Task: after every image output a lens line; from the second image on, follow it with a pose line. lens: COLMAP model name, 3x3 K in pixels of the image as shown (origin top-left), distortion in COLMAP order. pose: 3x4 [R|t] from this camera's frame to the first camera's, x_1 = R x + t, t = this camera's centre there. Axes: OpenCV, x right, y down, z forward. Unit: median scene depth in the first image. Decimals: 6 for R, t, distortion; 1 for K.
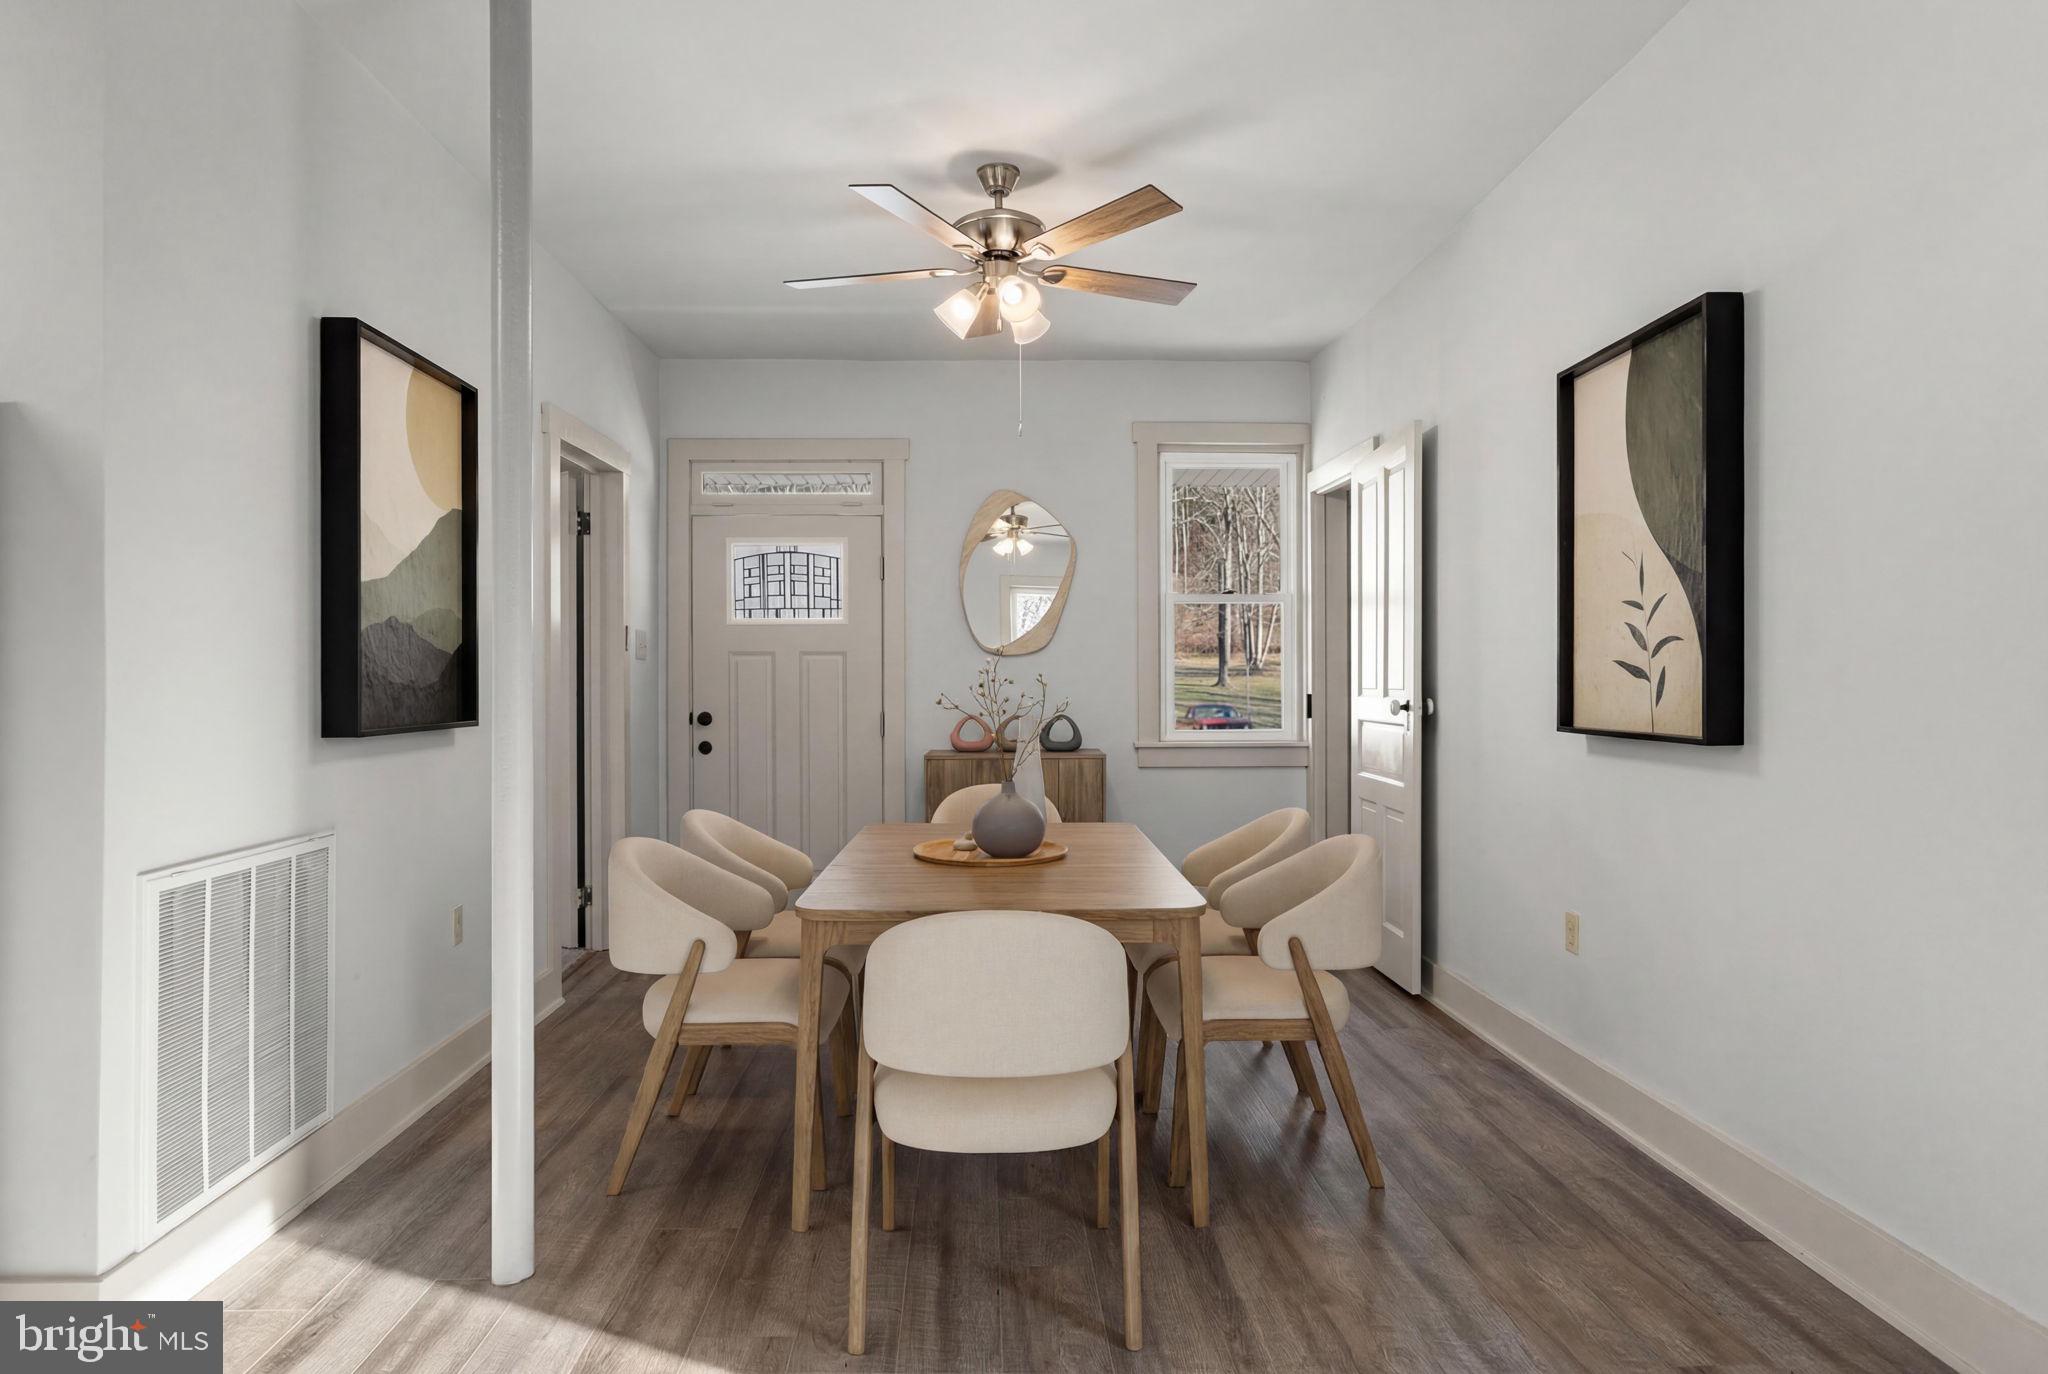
lens RADIAL K [[1216.6, 0, 1024.0], [0, 1216.6, 687.0], [0, 0, 1]] dist [-0.000219, -0.000309]
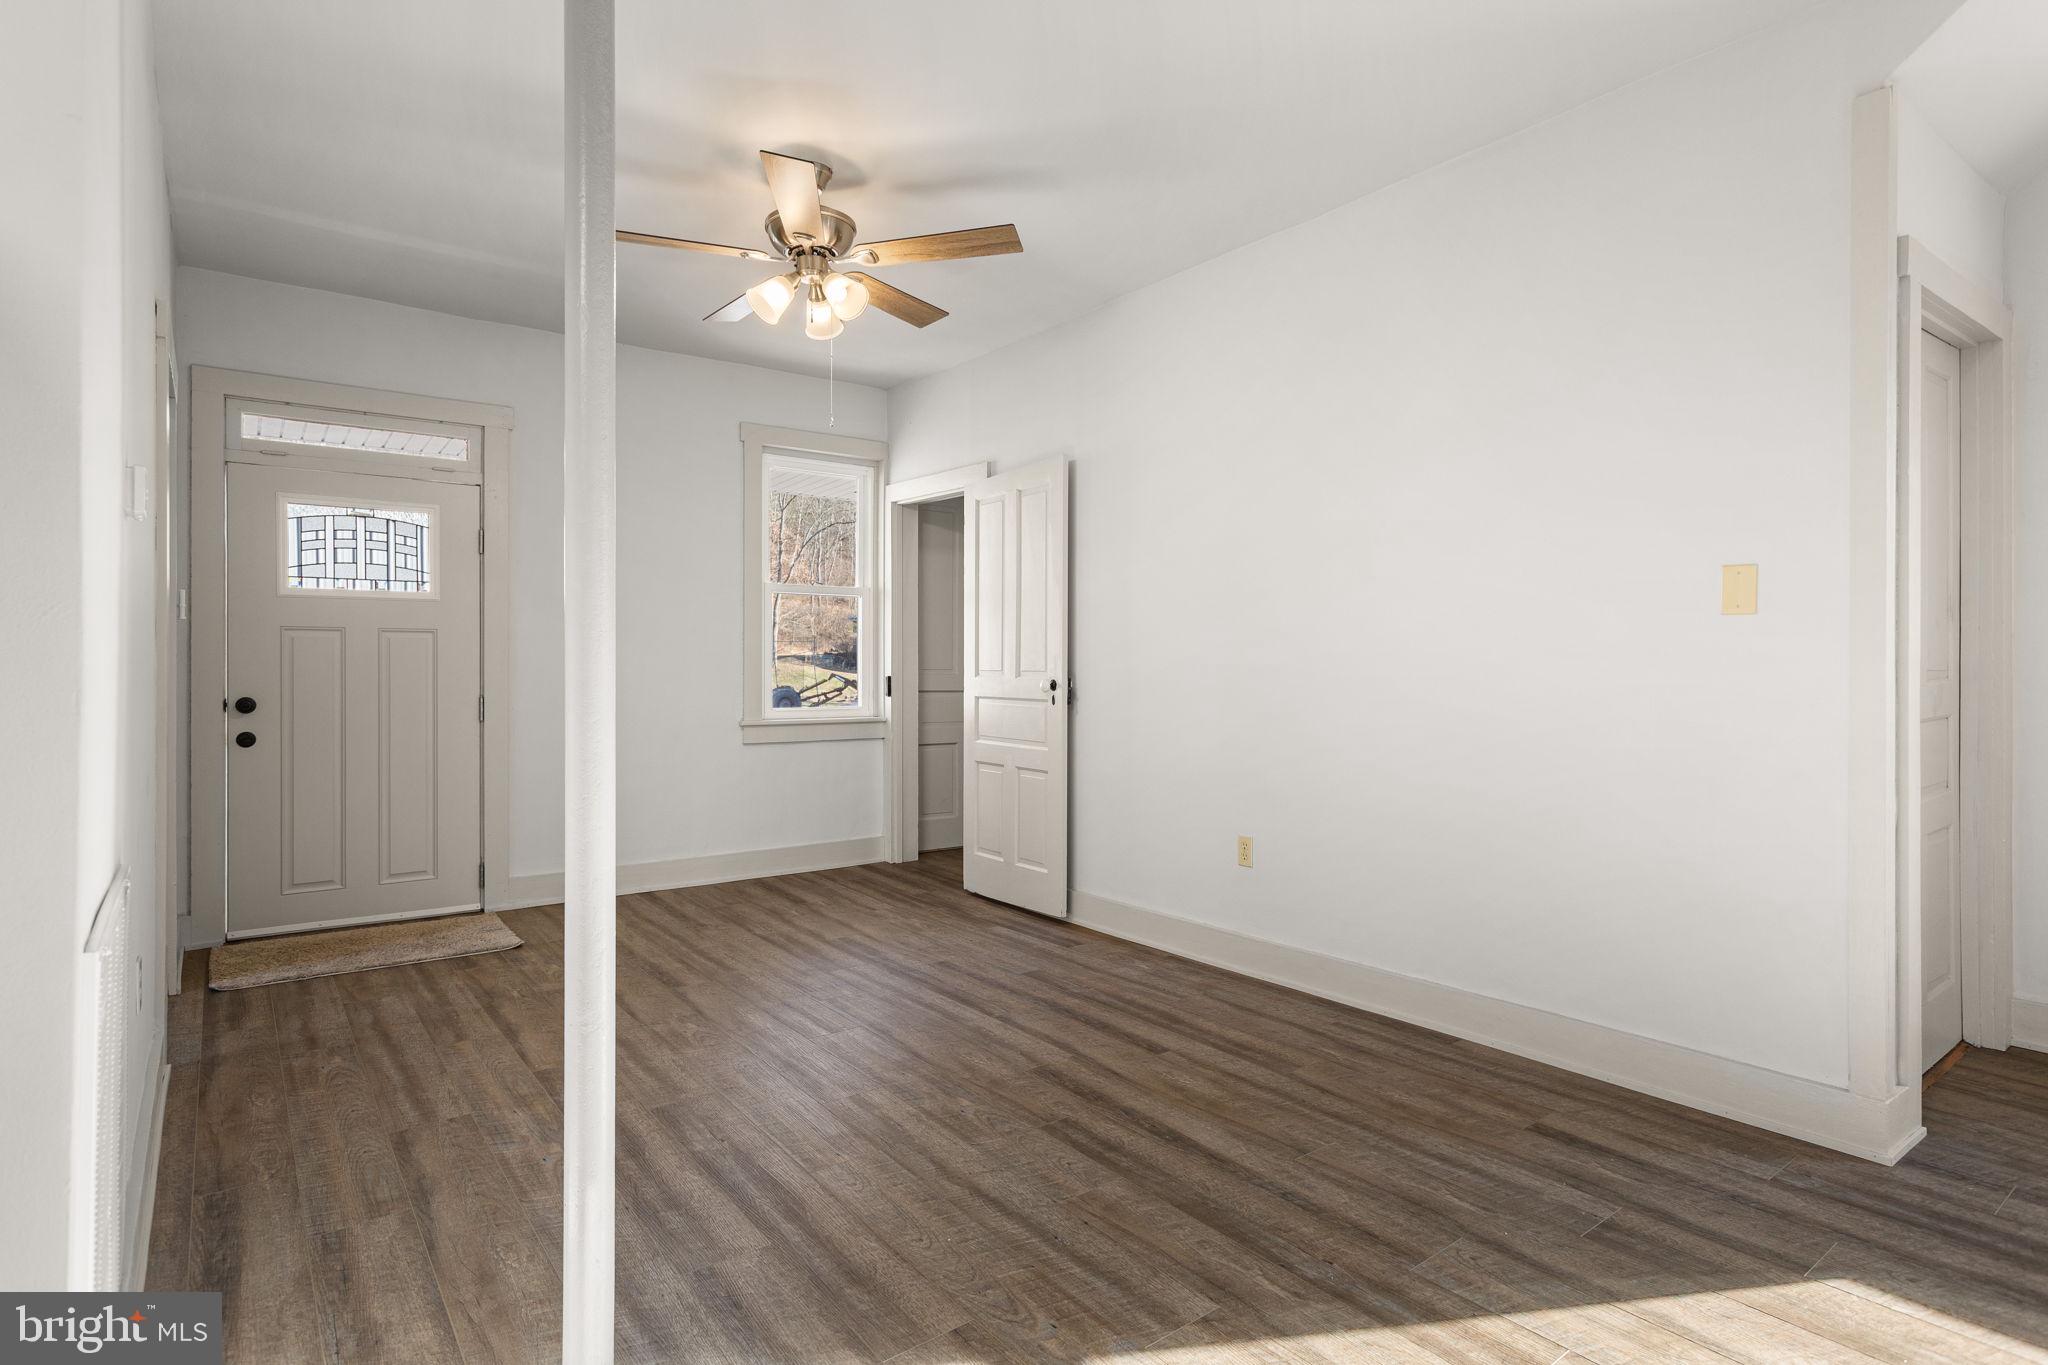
lens RADIAL K [[1050.0, 0, 1024.0], [0, 1050.0, 682.5], [0, 0, 1]] dist [0.001900, -0.000227]
pose [[0.827373, -0.004276, 0.561637, -0.225646], [-0.002869, 0.999926, 0.011840, 0.000212], [-0.561646, -0.011407, 0.827299, 0.094890]]
